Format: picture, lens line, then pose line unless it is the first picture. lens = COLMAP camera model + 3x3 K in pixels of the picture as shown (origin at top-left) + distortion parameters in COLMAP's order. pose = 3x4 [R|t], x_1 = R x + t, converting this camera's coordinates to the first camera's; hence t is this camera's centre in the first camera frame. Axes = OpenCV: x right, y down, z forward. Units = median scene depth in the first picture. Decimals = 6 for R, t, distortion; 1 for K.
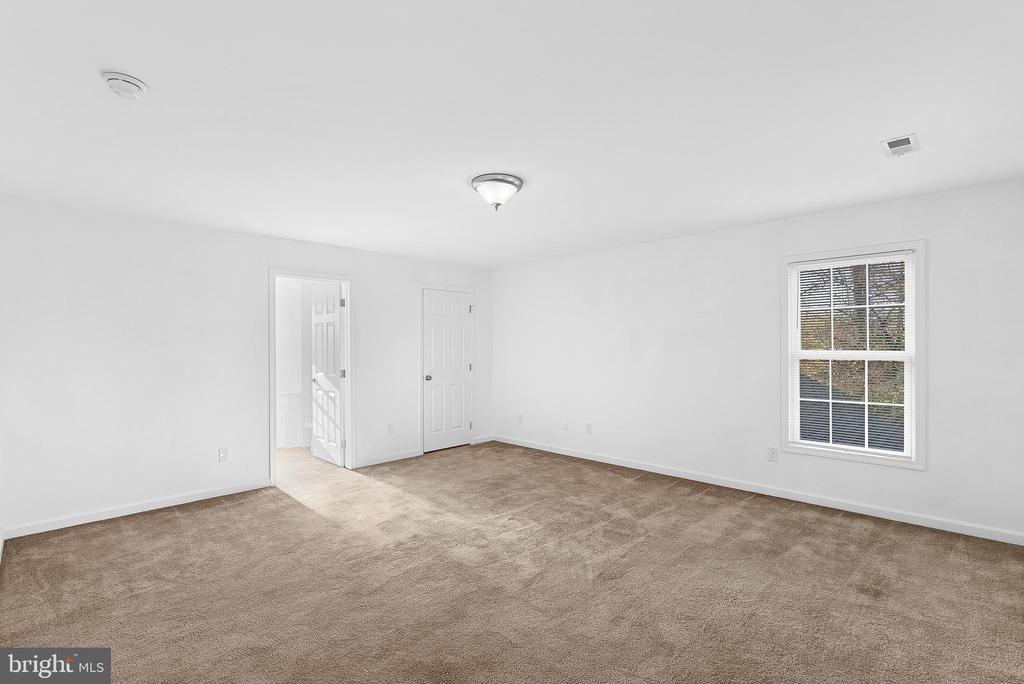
lens RADIAL K [[468.8, 0, 512.0], [0, 468.8, 342.0], [0, 0, 1]] dist [0.000929, 0.000131]
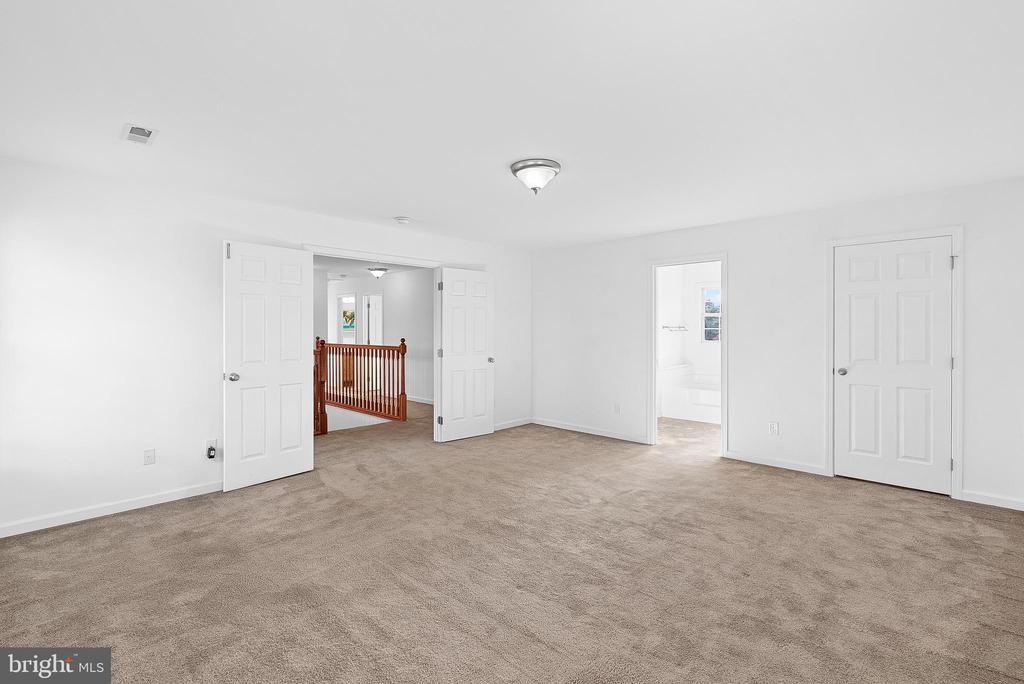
lens RADIAL K [[468.8, 0, 512.0], [0, 468.8, 342.0], [0, 0, 1]] dist [0.000929, 0.000131]
pose [[0.025072, 0.039001, -0.998925, 0.805951], [0.005220, 0.999220, 0.039144, -0.002390], [0.999672, -0.006195, 0.024848, 0.745277]]
